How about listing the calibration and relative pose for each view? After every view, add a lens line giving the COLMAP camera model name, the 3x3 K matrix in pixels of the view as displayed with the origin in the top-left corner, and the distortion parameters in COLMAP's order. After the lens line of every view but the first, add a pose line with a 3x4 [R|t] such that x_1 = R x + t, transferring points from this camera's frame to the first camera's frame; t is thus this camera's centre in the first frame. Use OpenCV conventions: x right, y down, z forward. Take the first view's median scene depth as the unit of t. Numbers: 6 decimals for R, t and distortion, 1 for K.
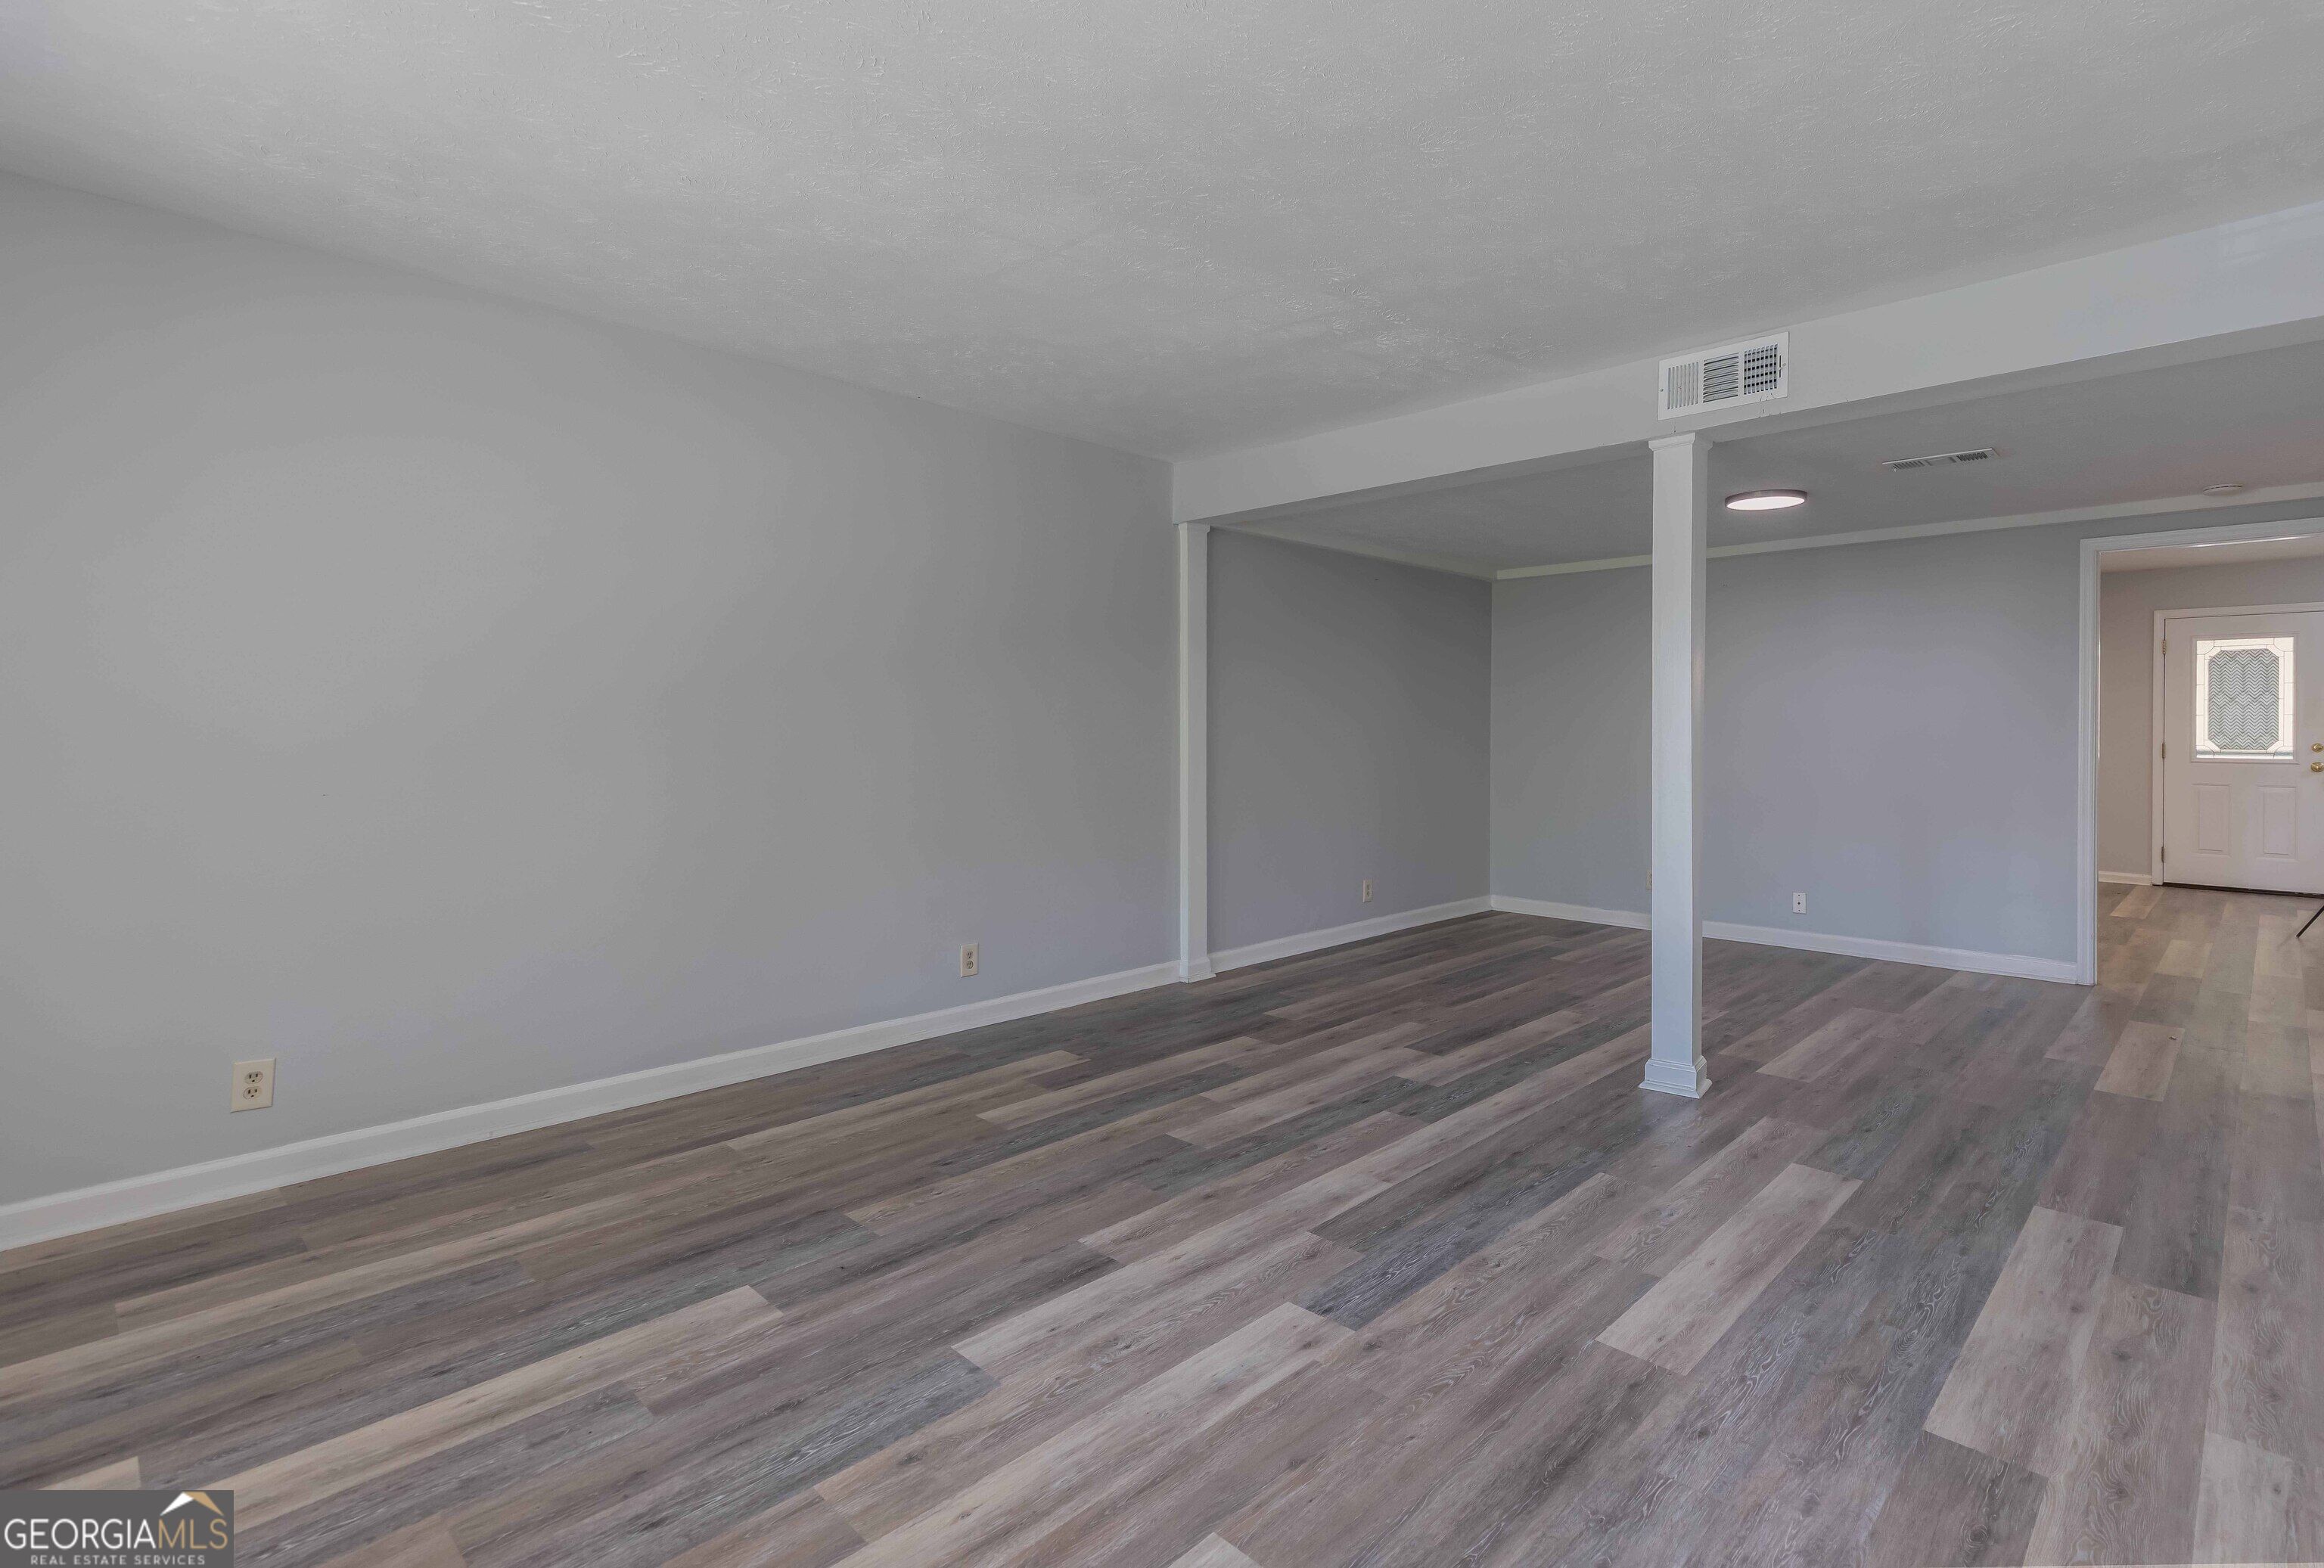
lens RADIAL K [[1136.6, 0, 1167.3], [0, 1136.6, 726.8], [0, 0, 1]] dist [-0.001788, 0.000451]
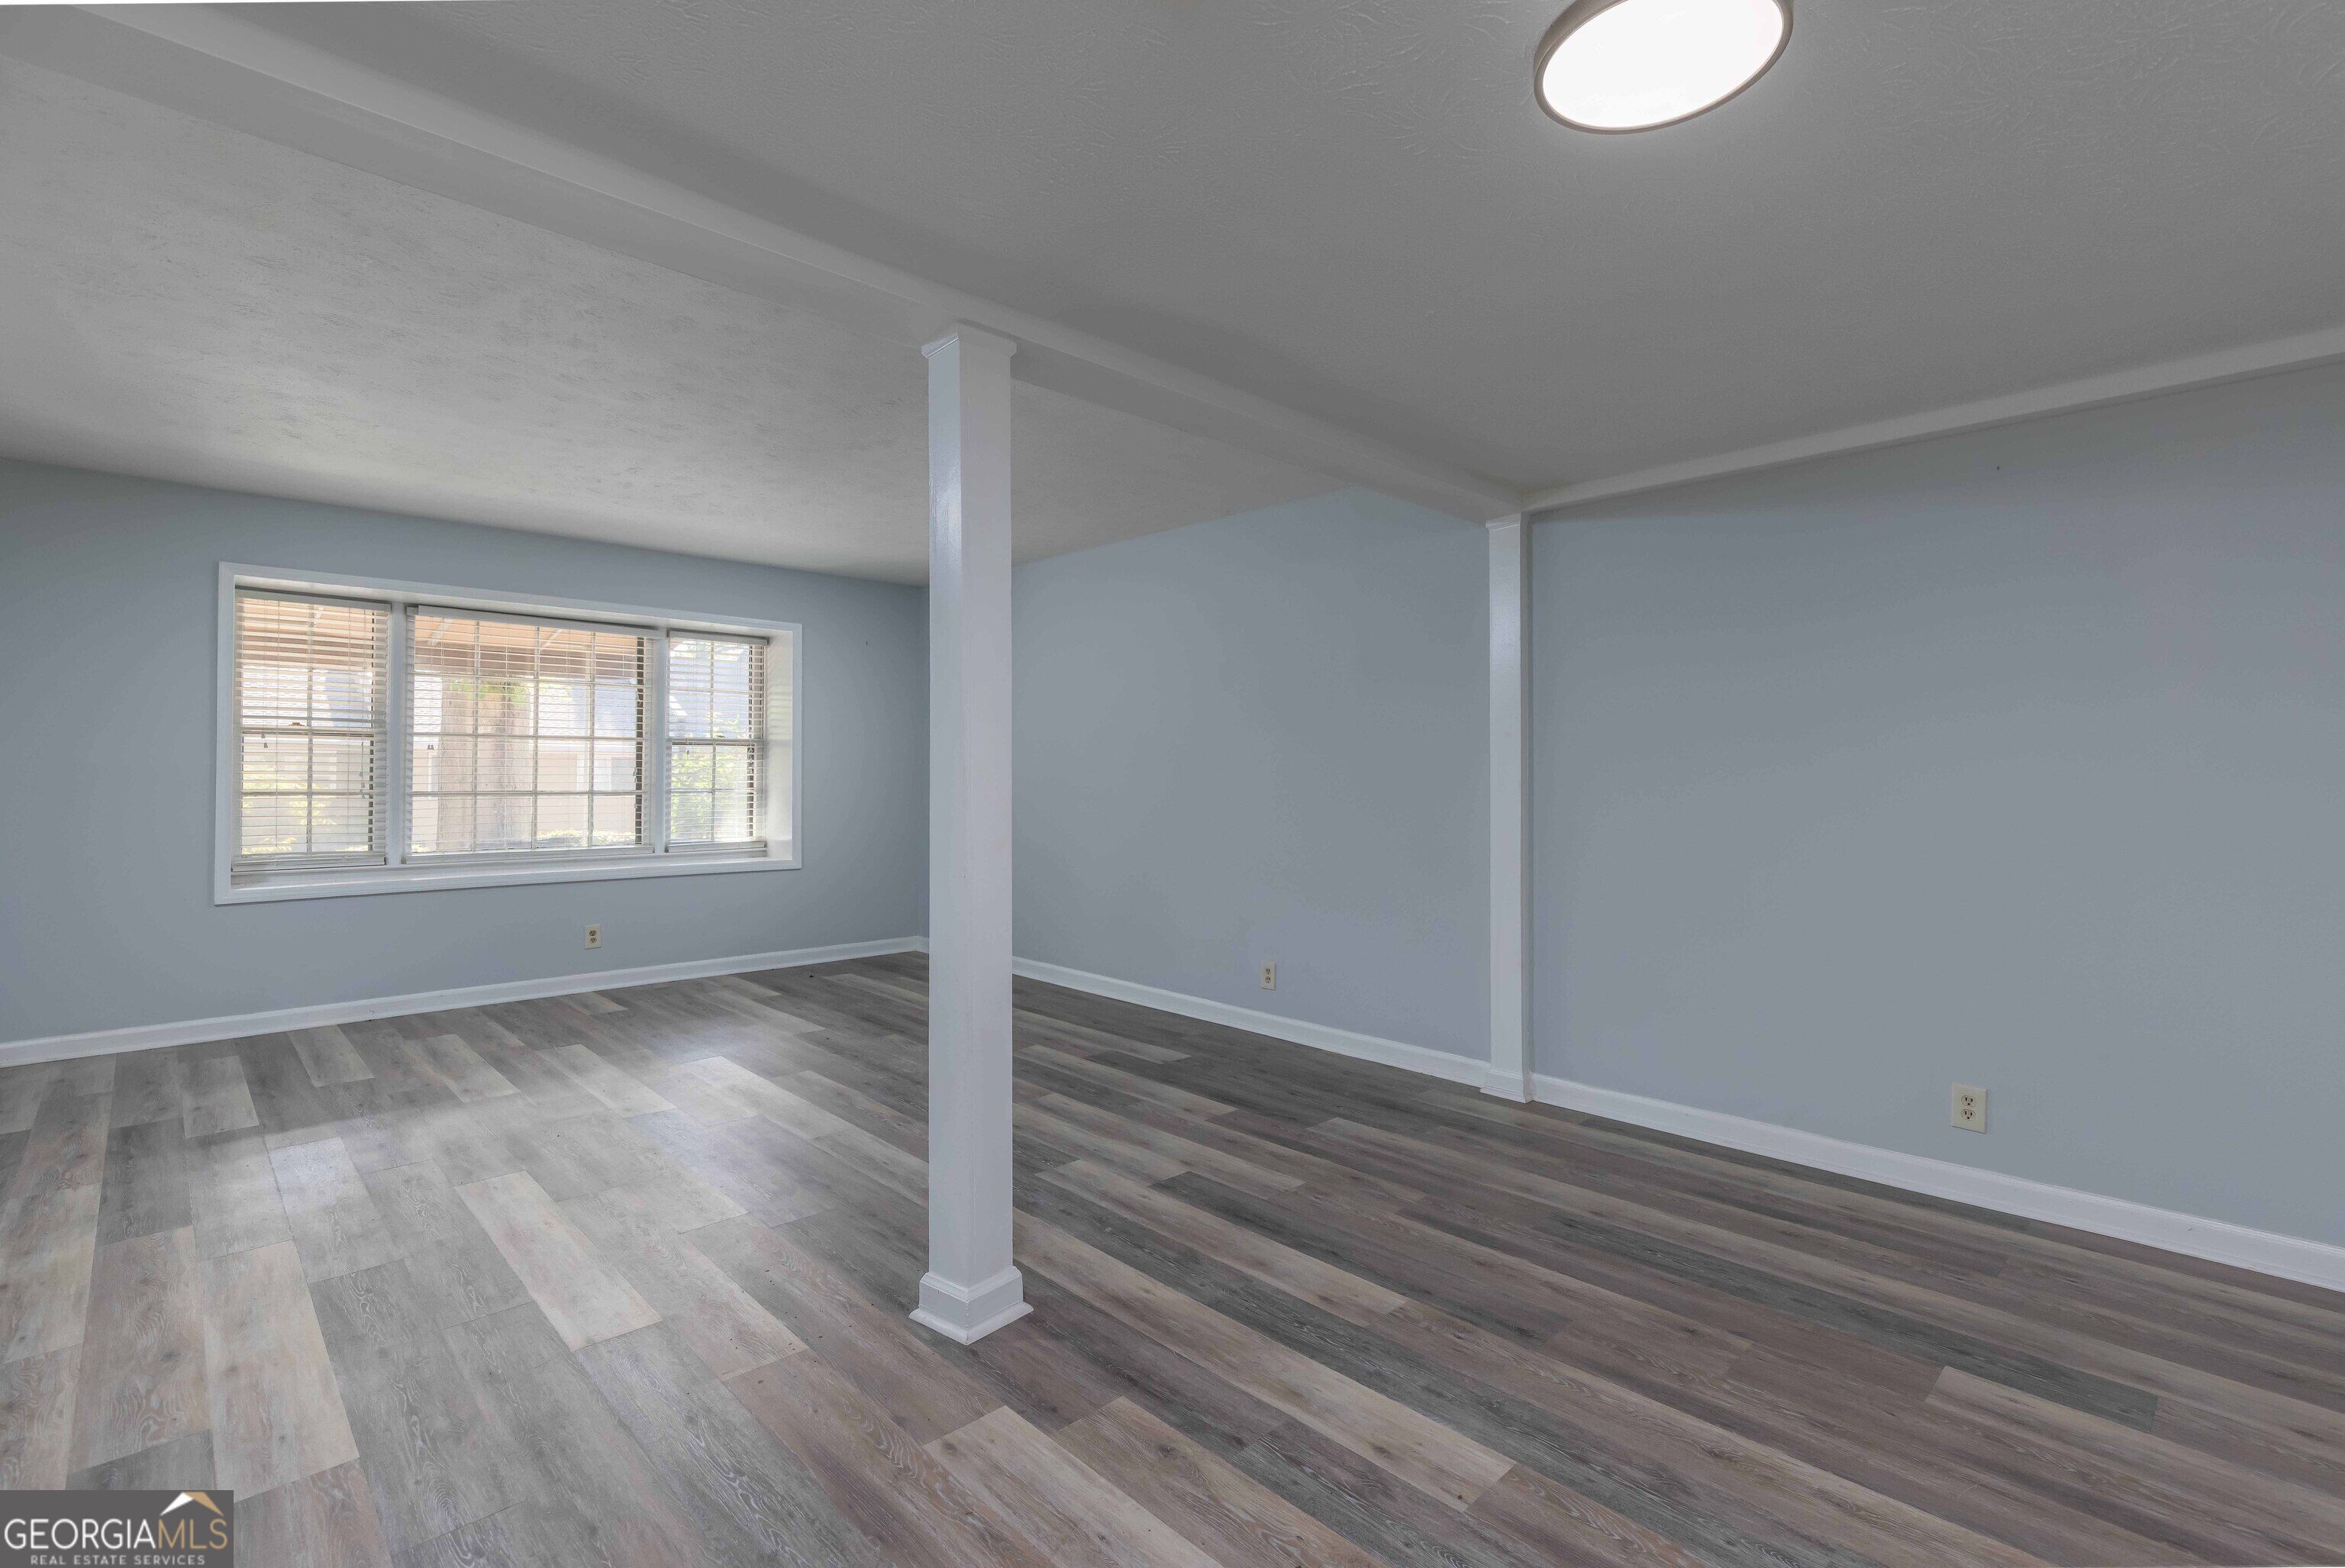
lens RADIAL K [[1085.3, 0, 1191.2], [0, 1085.3, 766.2], [0, 0, 1]] dist [0.002378, -0.000601]
pose [[-0.032292, -0.012482, -0.999401, 1.401134], [-0.005398, 0.999910, -0.012314, 0.026383], [0.999464, 0.004998, -0.032356, 1.519976]]
